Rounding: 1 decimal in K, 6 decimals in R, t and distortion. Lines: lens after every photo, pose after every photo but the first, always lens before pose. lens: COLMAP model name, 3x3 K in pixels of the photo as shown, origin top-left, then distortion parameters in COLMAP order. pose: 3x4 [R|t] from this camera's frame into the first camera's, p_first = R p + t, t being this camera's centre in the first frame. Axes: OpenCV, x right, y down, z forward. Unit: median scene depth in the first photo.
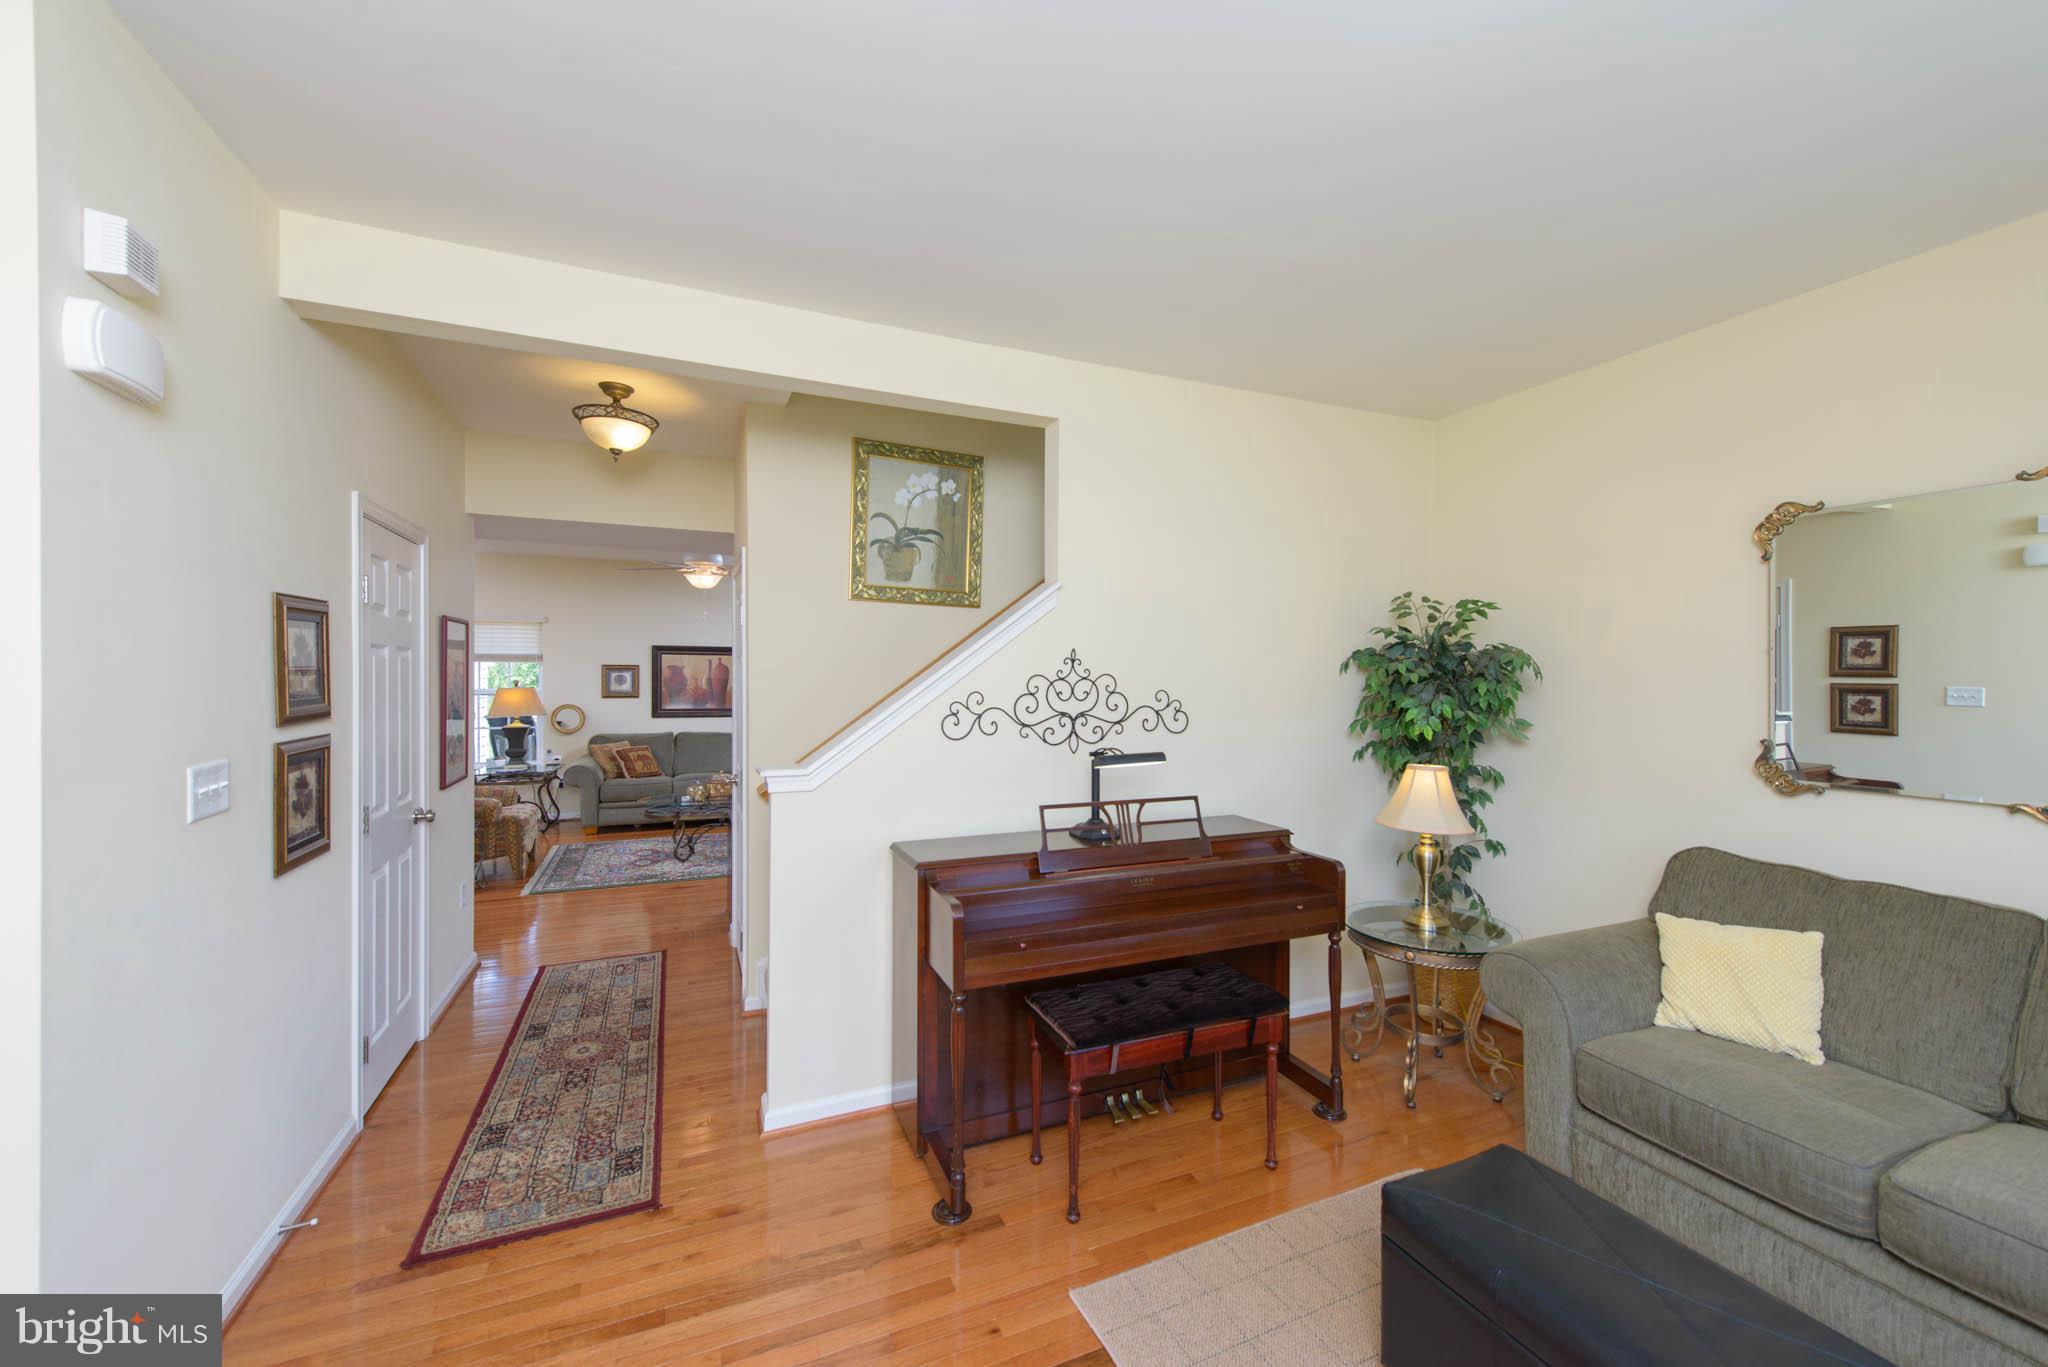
lens RADIAL K [[792.7, 0, 1036.2], [0, 792.7, 680.2], [0, 0, 1]] dist [0.000442, -0.000208]
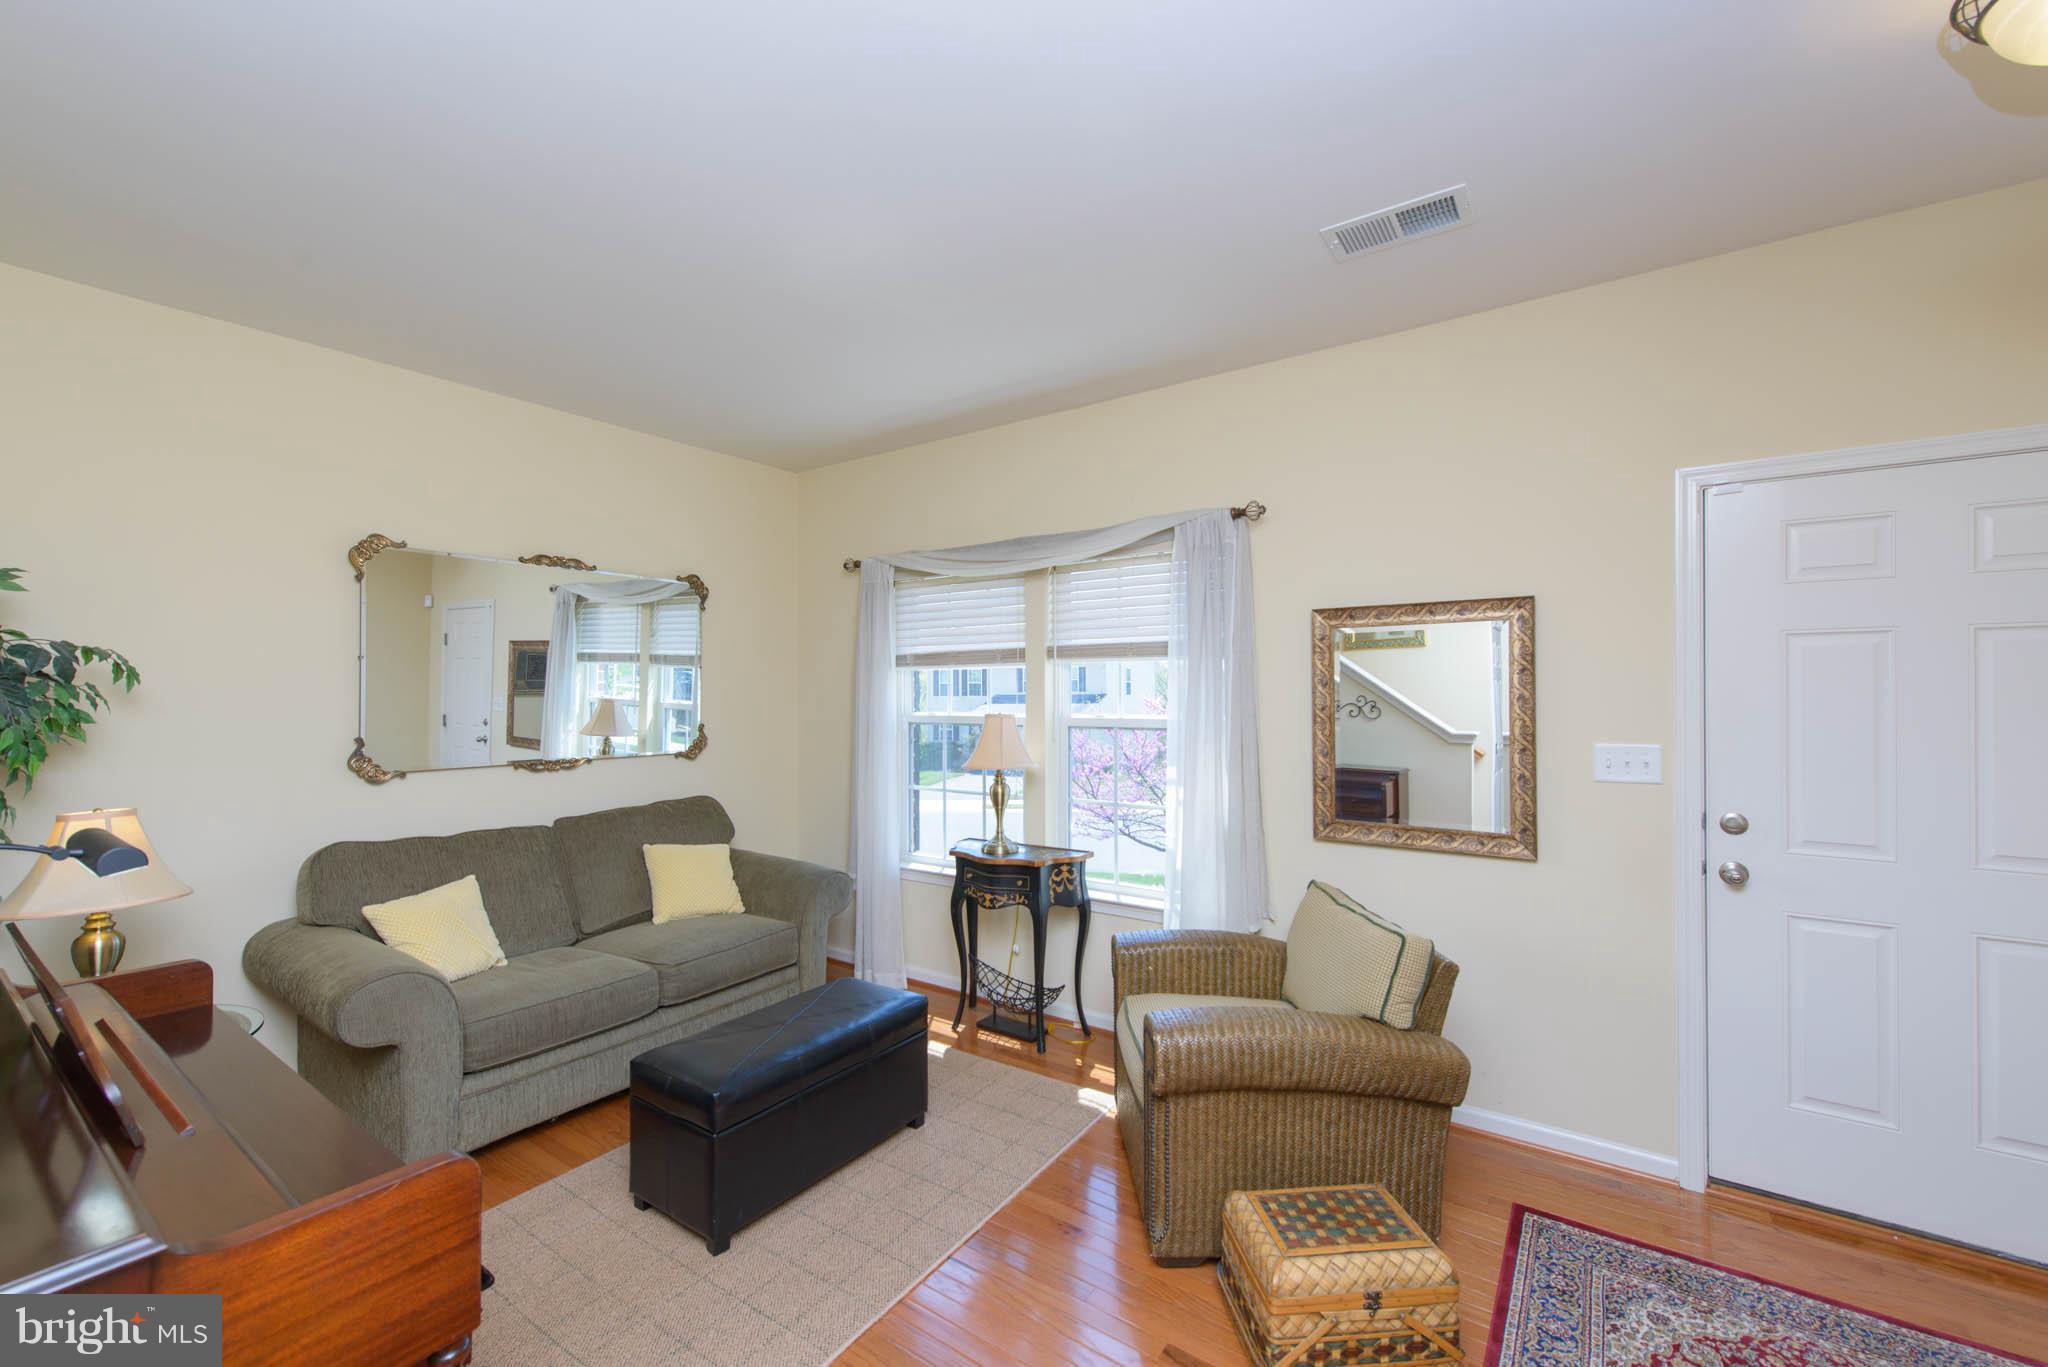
lens RADIAL K [[835.3, 0, 1024.0], [0, 835.3, 683.5], [0, 0, 1]] dist [-0.000700, -0.000191]
pose [[-0.521089, 0.009339, 0.853451, -0.600768], [0.003432, 0.999955, -0.008847, 0.011370], [-0.853495, -0.001681, -0.521098, 0.815722]]
